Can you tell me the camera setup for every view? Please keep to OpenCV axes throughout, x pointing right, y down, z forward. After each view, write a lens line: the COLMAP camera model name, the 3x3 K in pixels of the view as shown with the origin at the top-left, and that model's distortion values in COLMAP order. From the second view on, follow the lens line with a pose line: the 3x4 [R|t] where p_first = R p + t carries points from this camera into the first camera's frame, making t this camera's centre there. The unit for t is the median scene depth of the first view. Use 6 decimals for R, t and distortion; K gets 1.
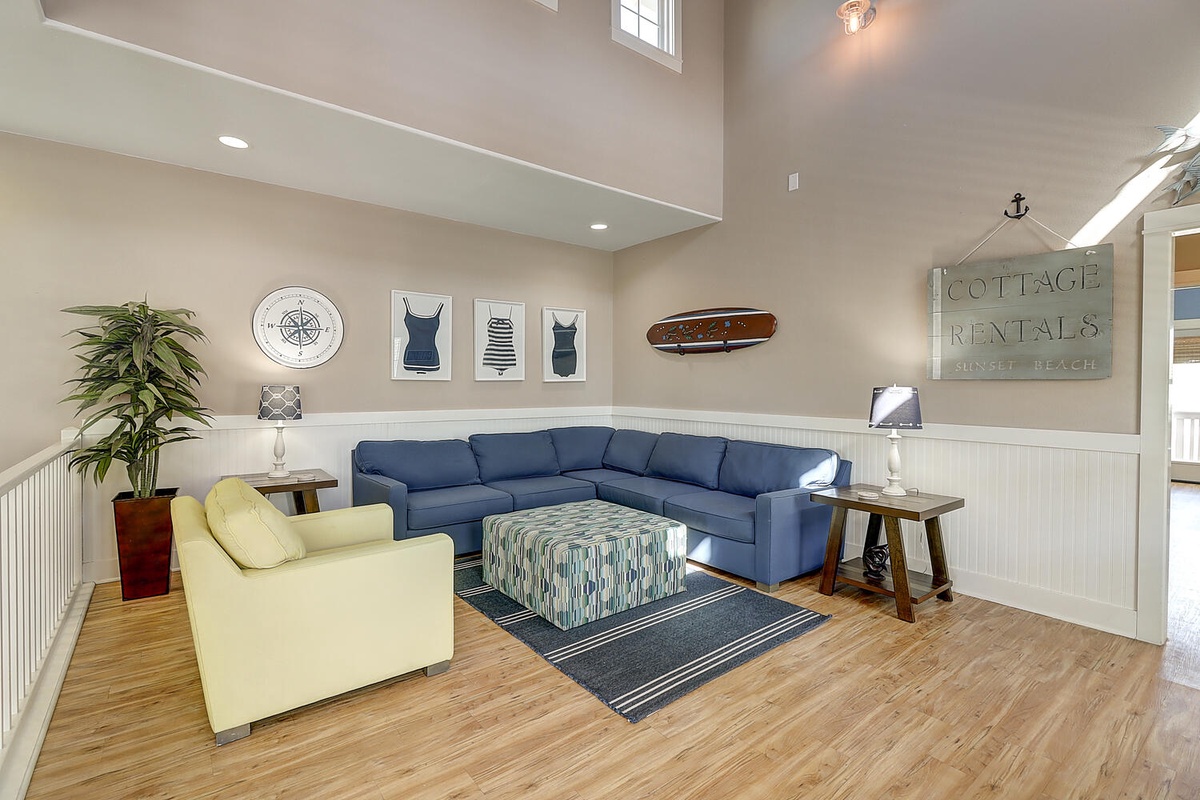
lens RADIAL K [[553.4, 0, 596.7], [0, 553.4, 391.8], [0, 0, 1]] dist [-0.003368, -0.000456]
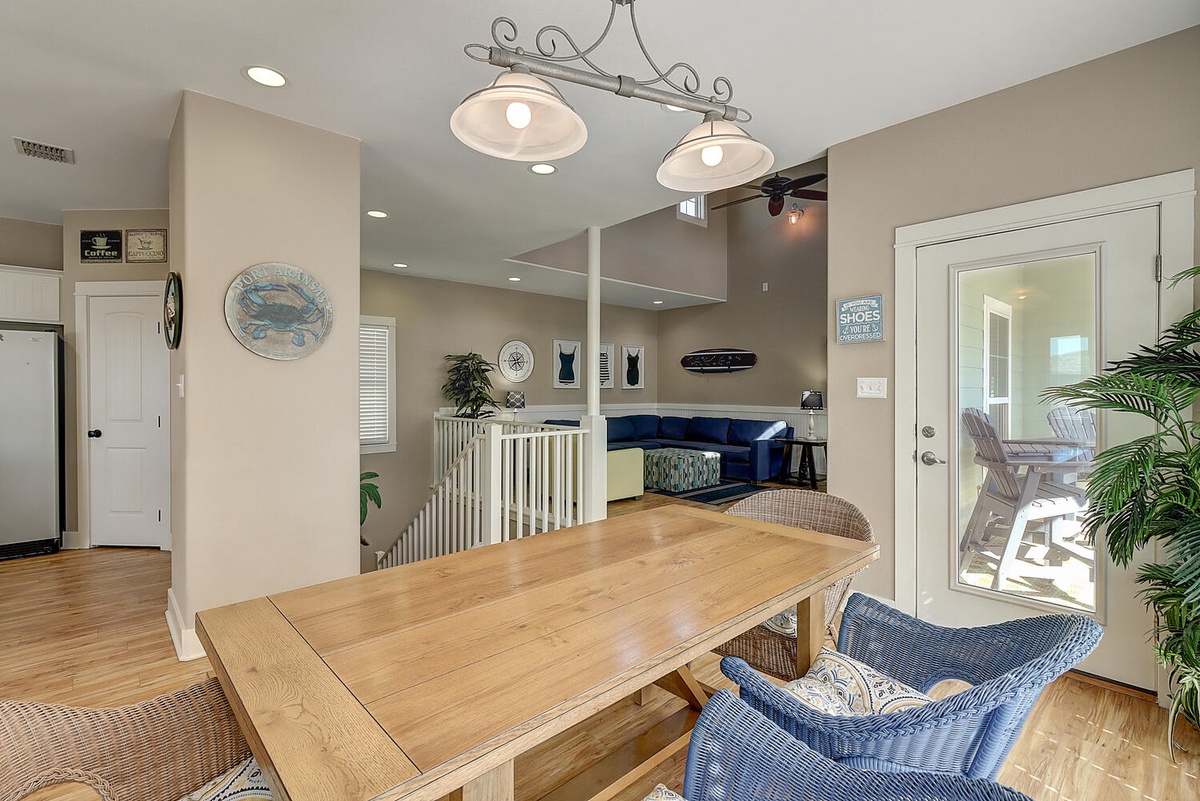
lens RADIAL K [[553.4, 0, 596.7], [0, 553.4, 392.3], [0, 0, 1]] dist [-0.003368, -0.000456]
pose [[0.997791, -0.003516, 0.066343, -0.341853], [0.004145, 0.999948, -0.009335, 0.009810], [-0.066307, 0.009590, 0.997753, -0.843497]]
